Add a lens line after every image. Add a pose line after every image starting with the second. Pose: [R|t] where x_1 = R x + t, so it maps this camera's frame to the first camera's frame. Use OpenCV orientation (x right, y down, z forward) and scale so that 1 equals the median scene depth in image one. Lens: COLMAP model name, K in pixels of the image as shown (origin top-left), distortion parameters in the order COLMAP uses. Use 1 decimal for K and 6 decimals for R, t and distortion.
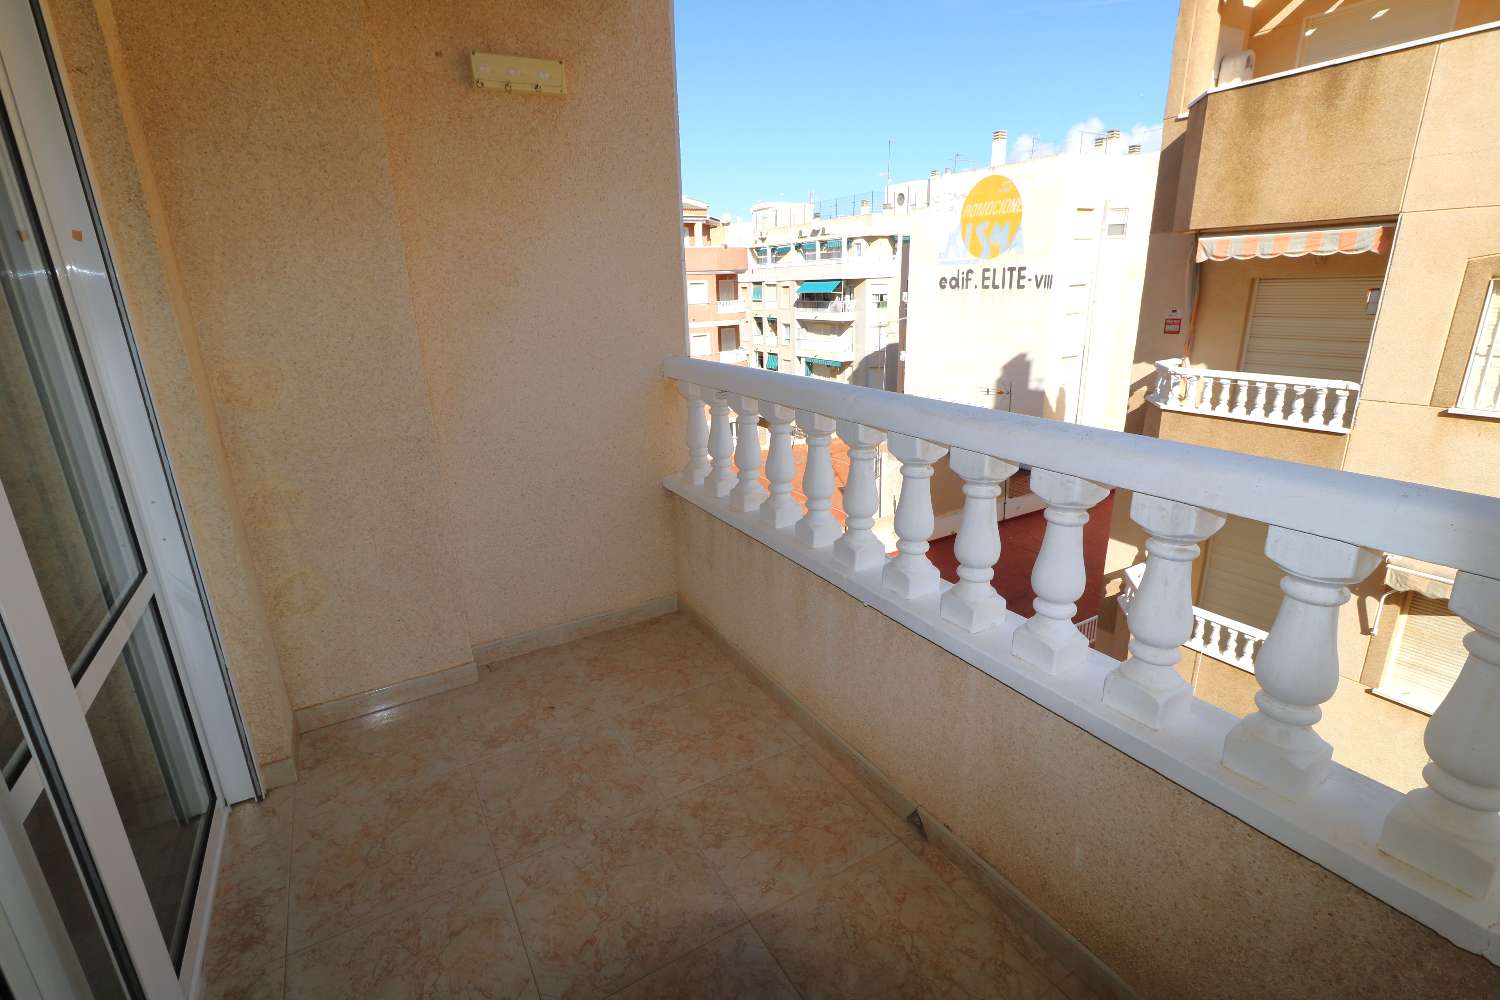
lens RADIAL K [[692.5, 0, 746.7], [0, 692.5, 488.8], [0, 0, 1]] dist [0.001715, -0.001195]
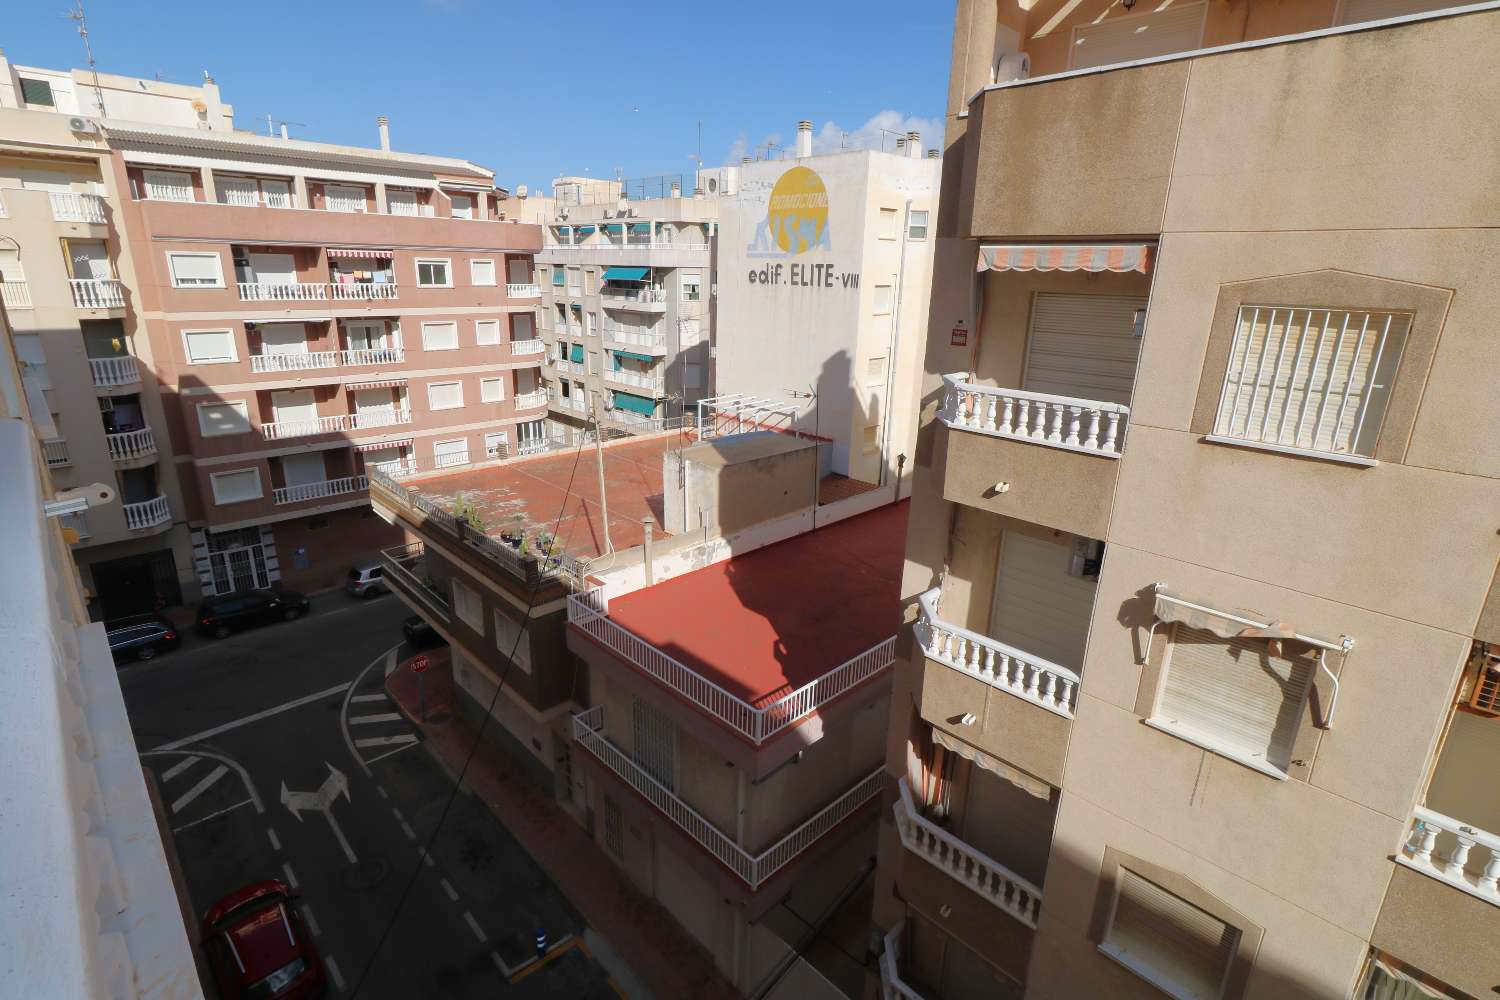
lens RADIAL K [[727.6, 0, 751.6], [0, 727.6, 484.1], [0, 0, 1]] dist [-0.003542, -0.000533]
pose [[0.969701, -0.017383, 0.243675, 0.093248], [0.017865, 0.999840, 0.000232, -0.039538], [-0.243640, 0.004128, 0.969857, 0.108138]]
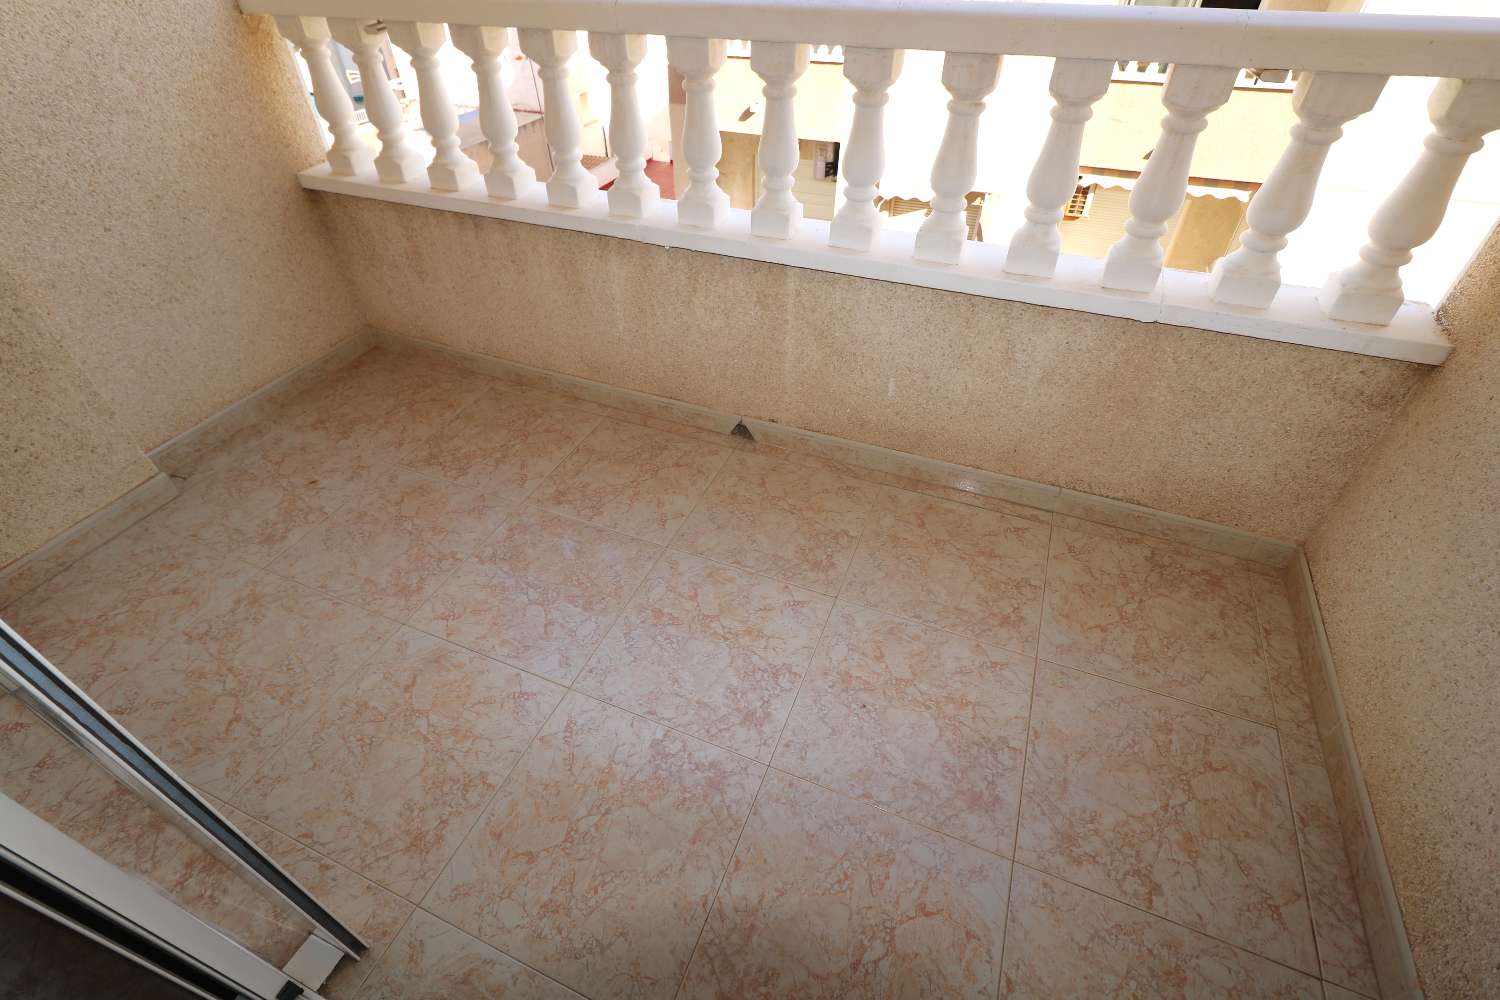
lens RADIAL K [[692.5, 0, 746.7], [0, 692.5, 488.8], [0, 0, 1]] dist [0.001715, -0.001195]
pose [[0.796910, -0.381263, 0.468586, -0.056923], [0.162153, 0.882216, 0.442043, 0.008419], [-0.581928, -0.276286, 0.764870, 0.011574]]
